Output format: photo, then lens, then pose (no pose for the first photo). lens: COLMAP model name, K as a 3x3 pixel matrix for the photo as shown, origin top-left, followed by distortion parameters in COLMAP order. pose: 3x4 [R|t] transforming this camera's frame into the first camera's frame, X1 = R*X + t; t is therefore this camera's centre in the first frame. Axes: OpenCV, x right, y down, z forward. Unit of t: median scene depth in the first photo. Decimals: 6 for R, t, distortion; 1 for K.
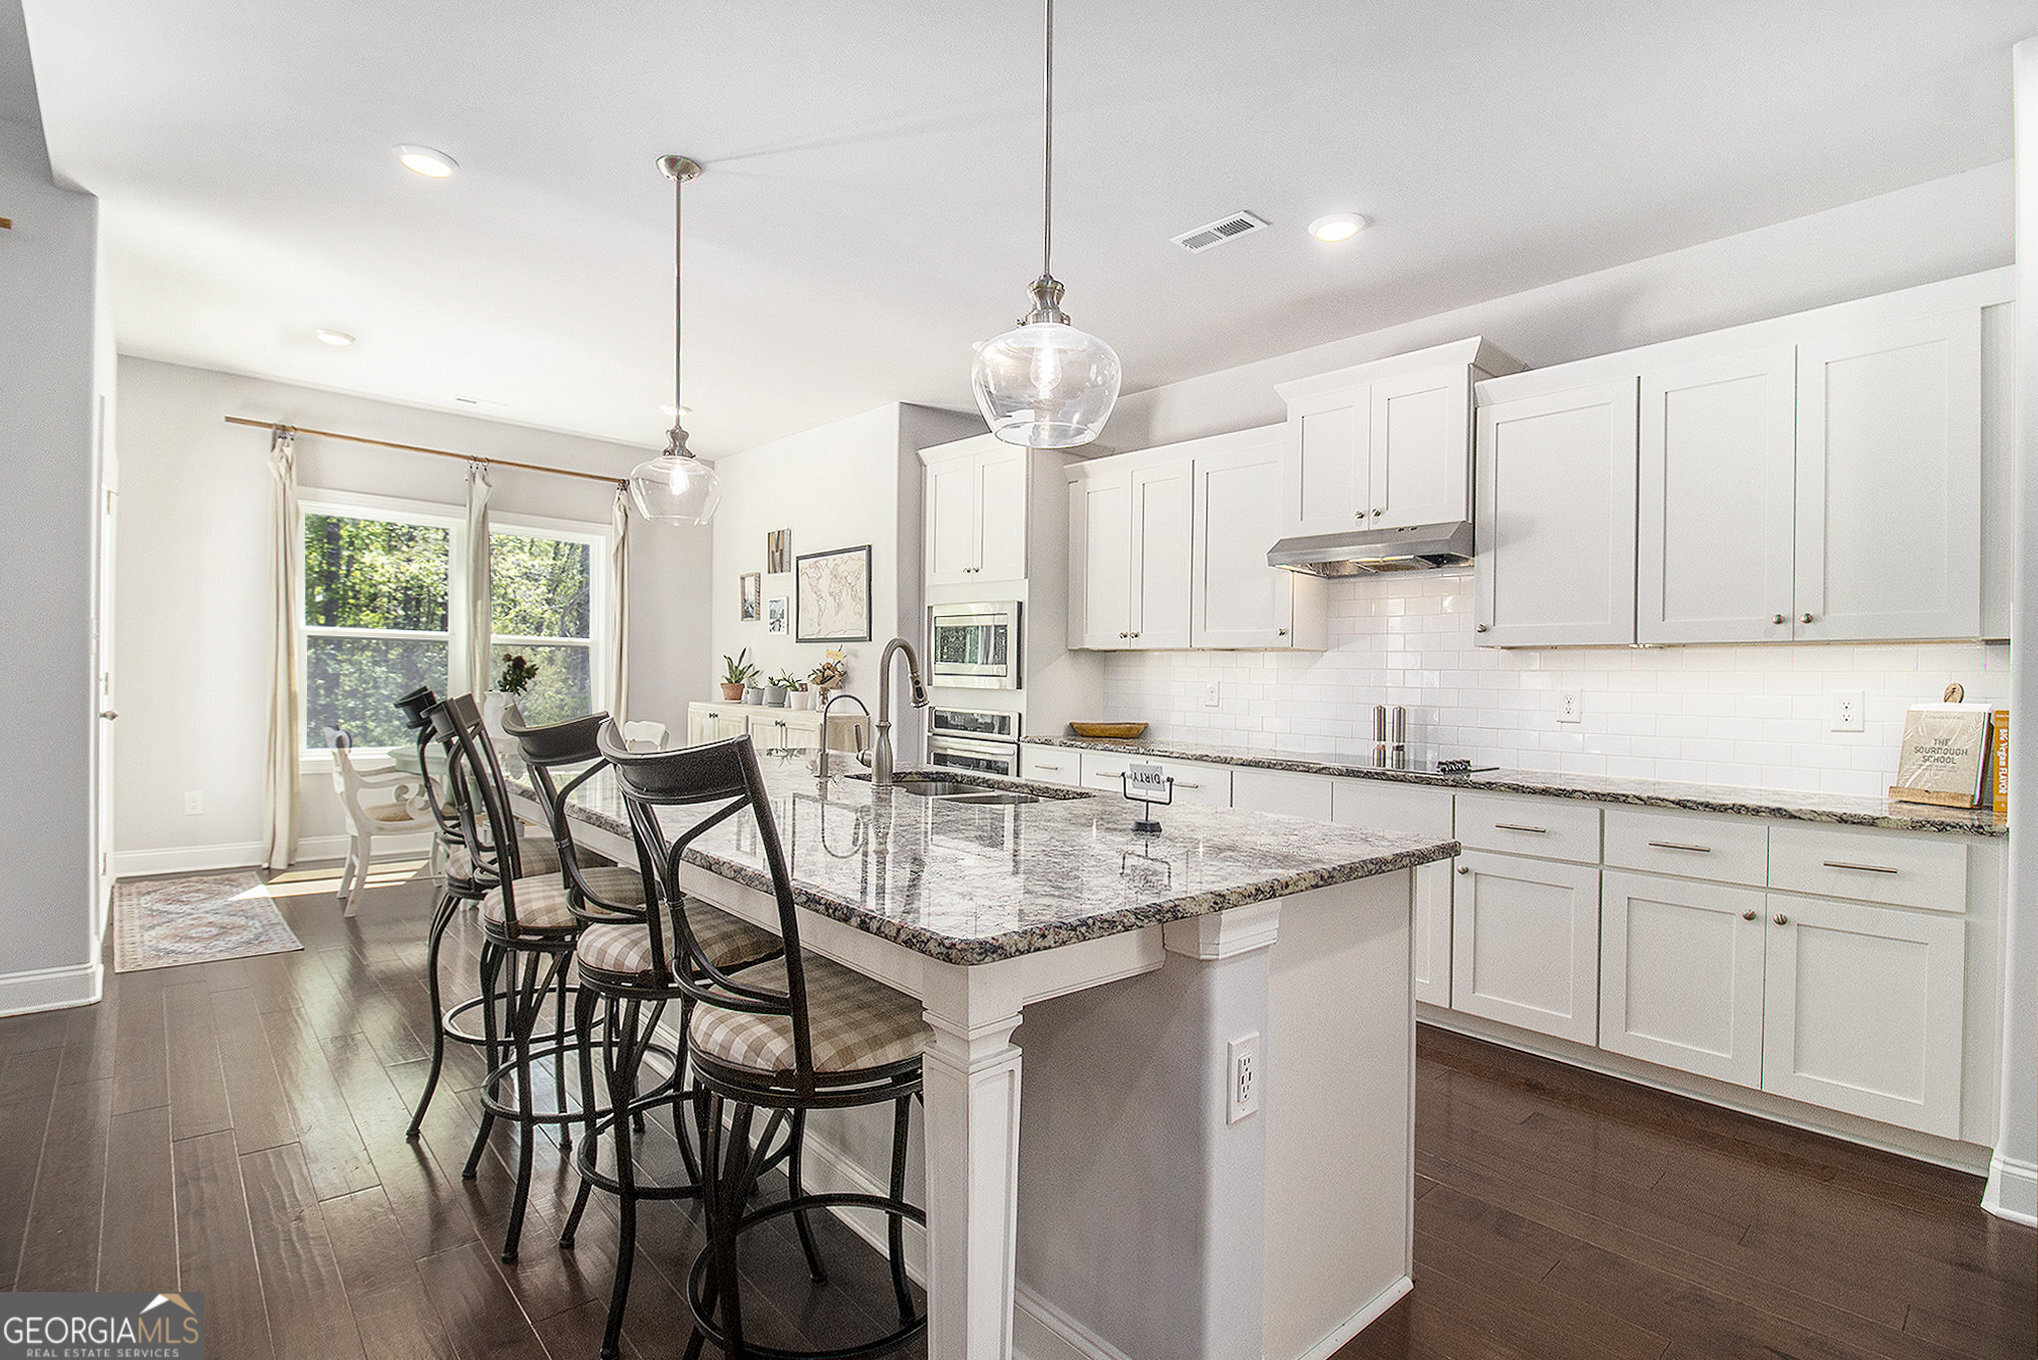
lens RADIAL K [[968.7, 0, 966.0], [0, 968.7, 663.3], [0, 0, 1]] dist [-0.006270, -0.001993]
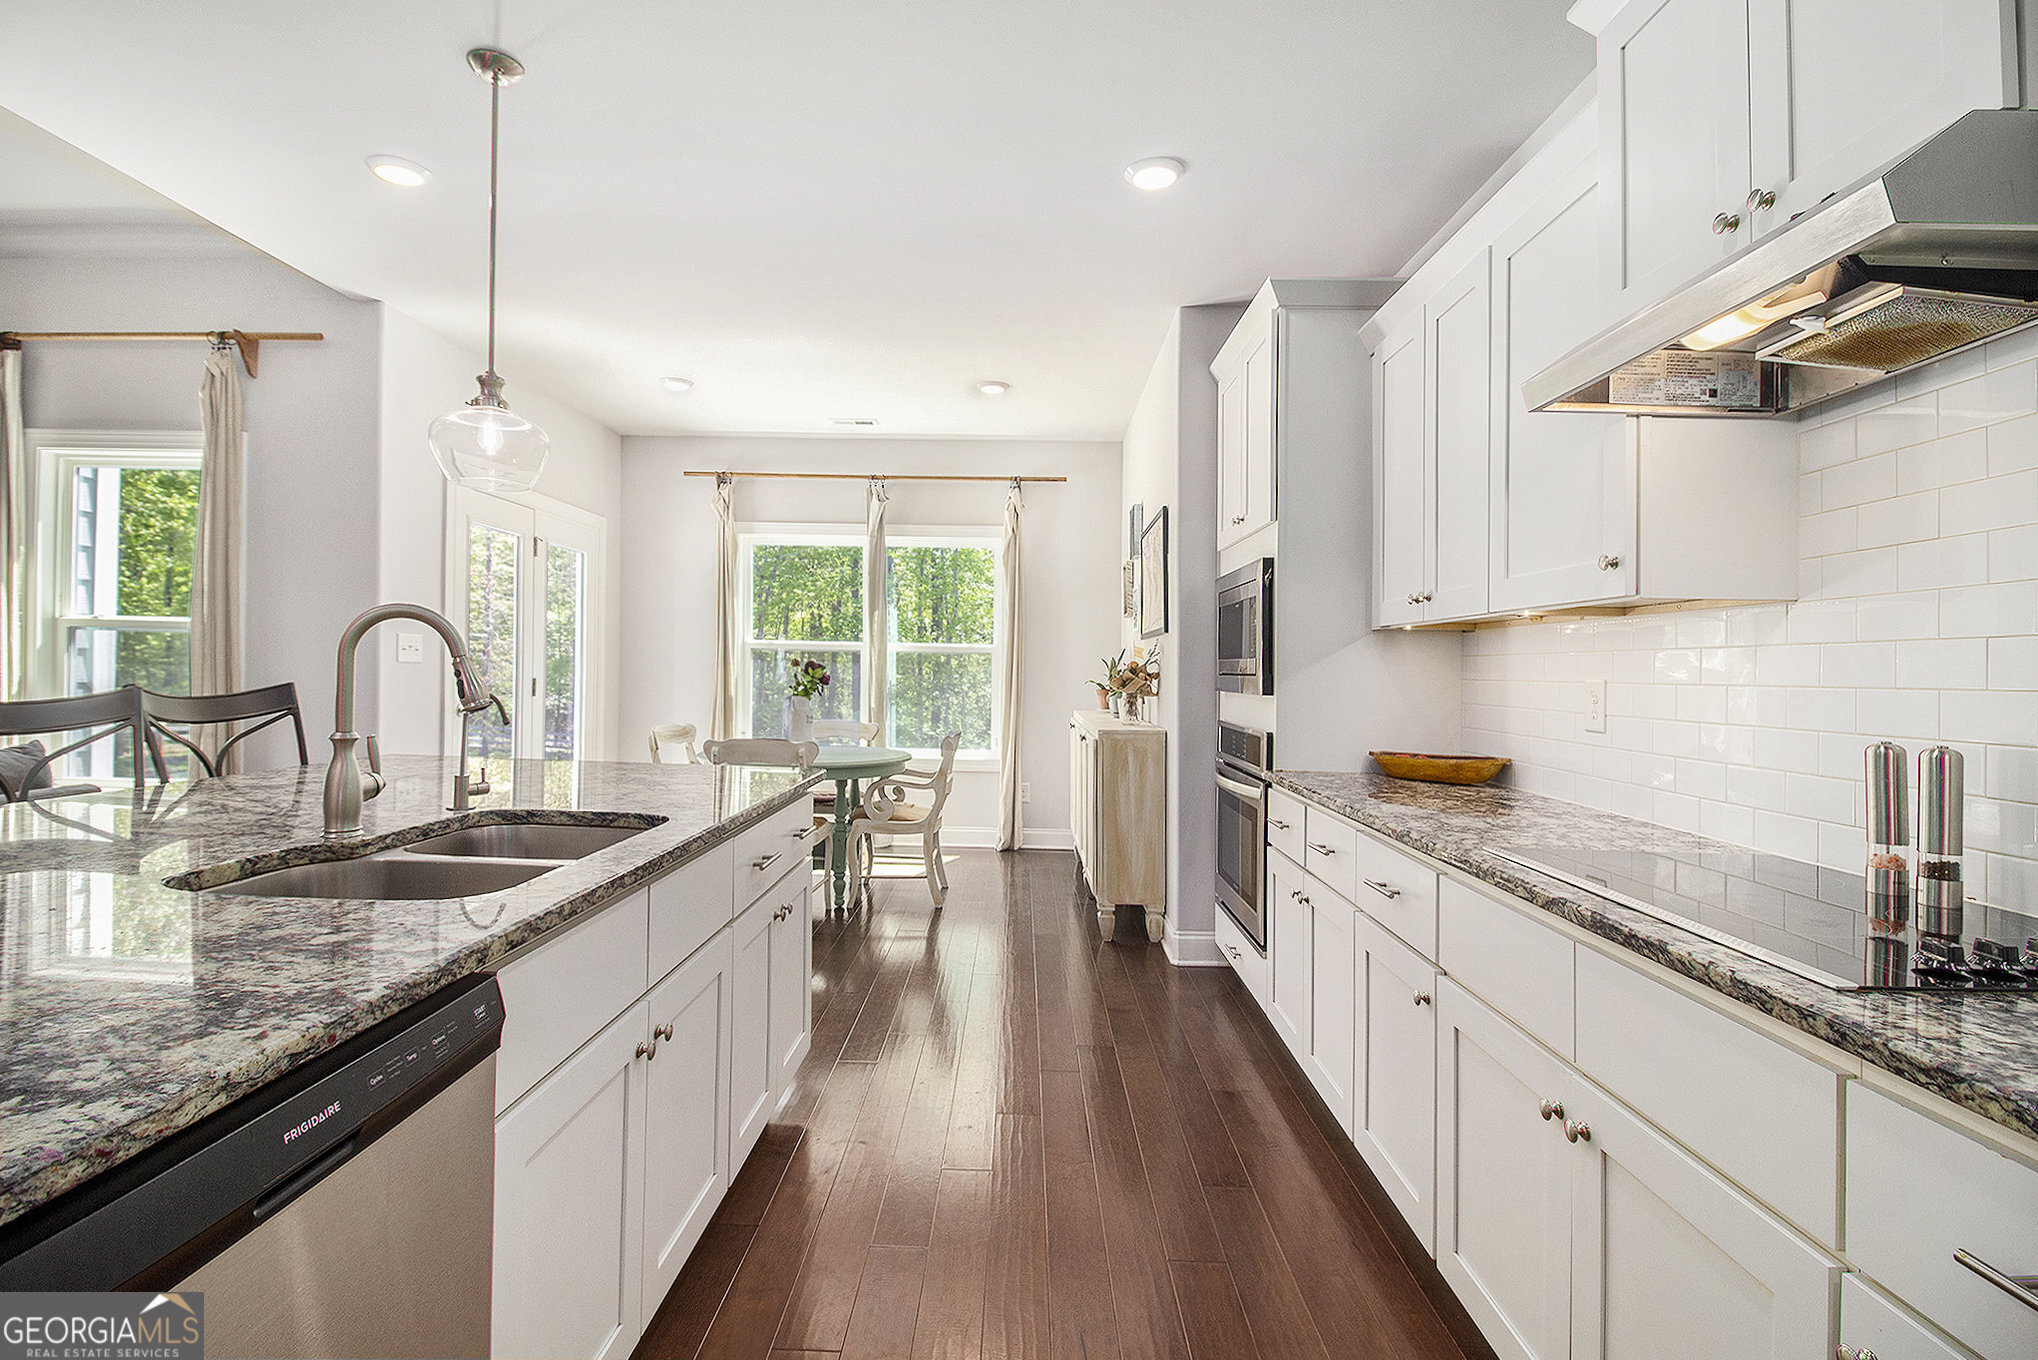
lens RADIAL K [[914.2, 0, 1020.3], [0, 914.2, 653.7], [0, 0, 1]] dist [-0.003540, 0.000115]
pose [[0.747960, -0.027853, -0.663159, 0.303029], [0.013253, 0.999547, -0.027033, 0.012222], [0.663611, 0.011431, 0.747990, 0.399611]]
